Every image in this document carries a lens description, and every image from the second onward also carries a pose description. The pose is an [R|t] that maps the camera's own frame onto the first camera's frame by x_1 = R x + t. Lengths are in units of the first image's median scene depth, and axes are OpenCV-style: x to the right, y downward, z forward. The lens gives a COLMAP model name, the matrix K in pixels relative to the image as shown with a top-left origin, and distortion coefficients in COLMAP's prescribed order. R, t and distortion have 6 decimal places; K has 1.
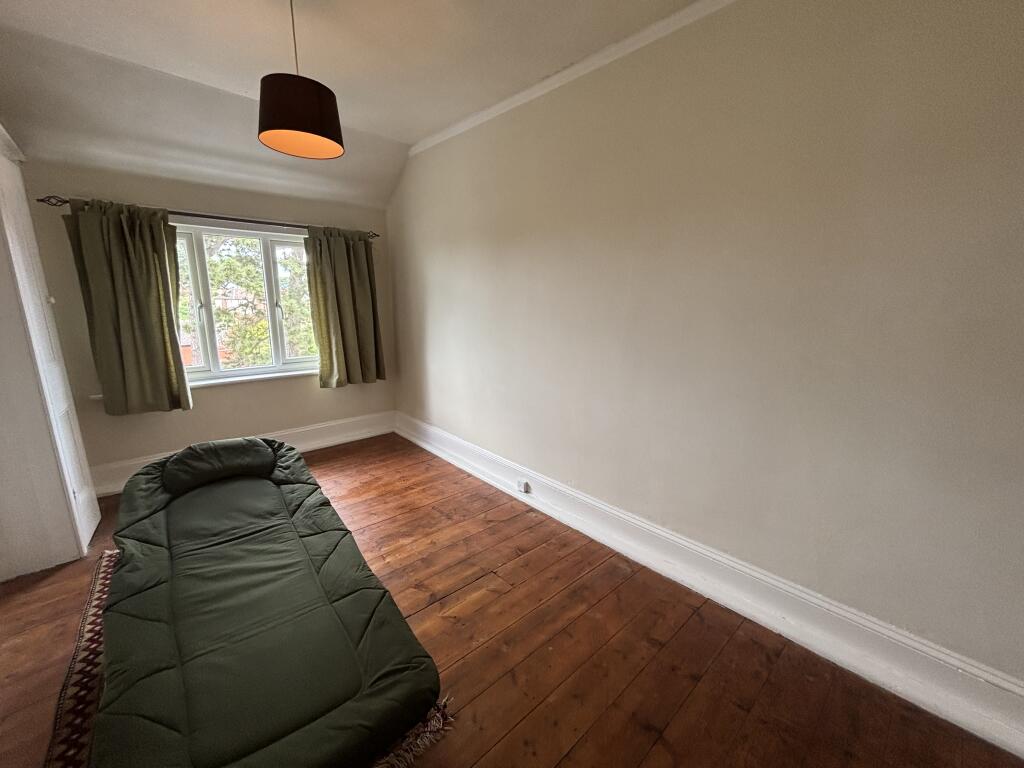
lens RADIAL K [[415.3, 0, 512.0], [0, 415.3, 384.0], [0, 0, 1]] dist [0.001158, 0.000039]
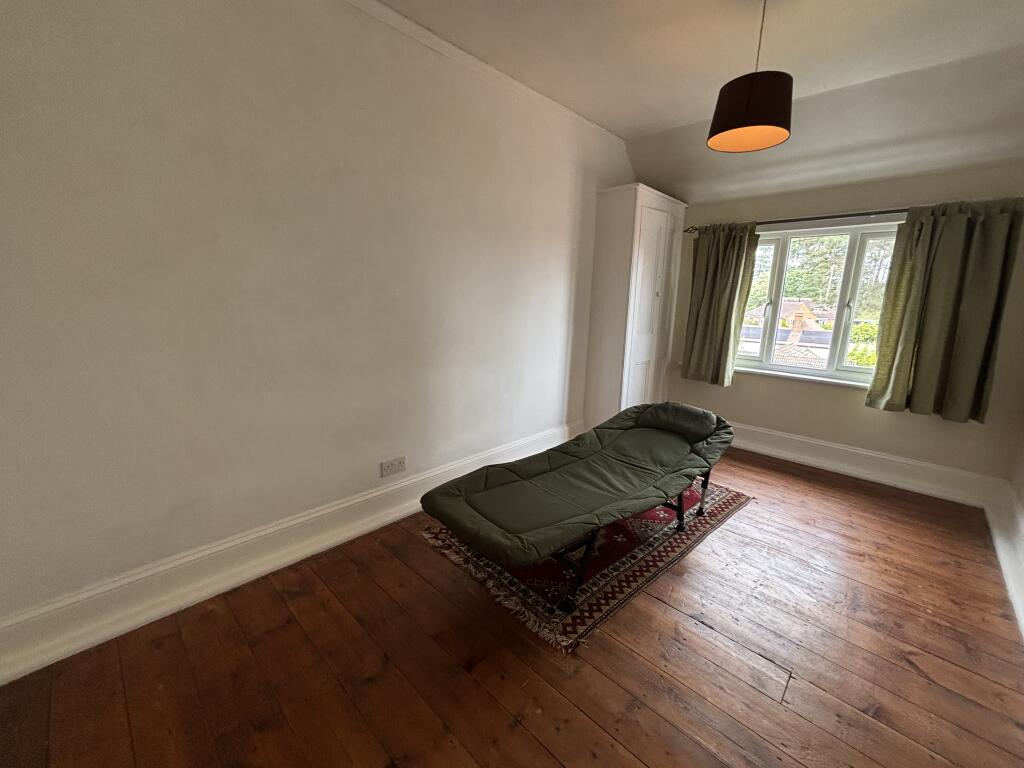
lens RADIAL K [[415.3, 0, 512.0], [0, 415.3, 384.0], [0, 0, 1]] dist [0.001158, 0.000039]
pose [[0.066812, 0.200309, -0.977452, 0.372779], [-0.232609, 0.955774, 0.179968, -0.021110], [0.970273, 0.215340, 0.110451, 0.267264]]
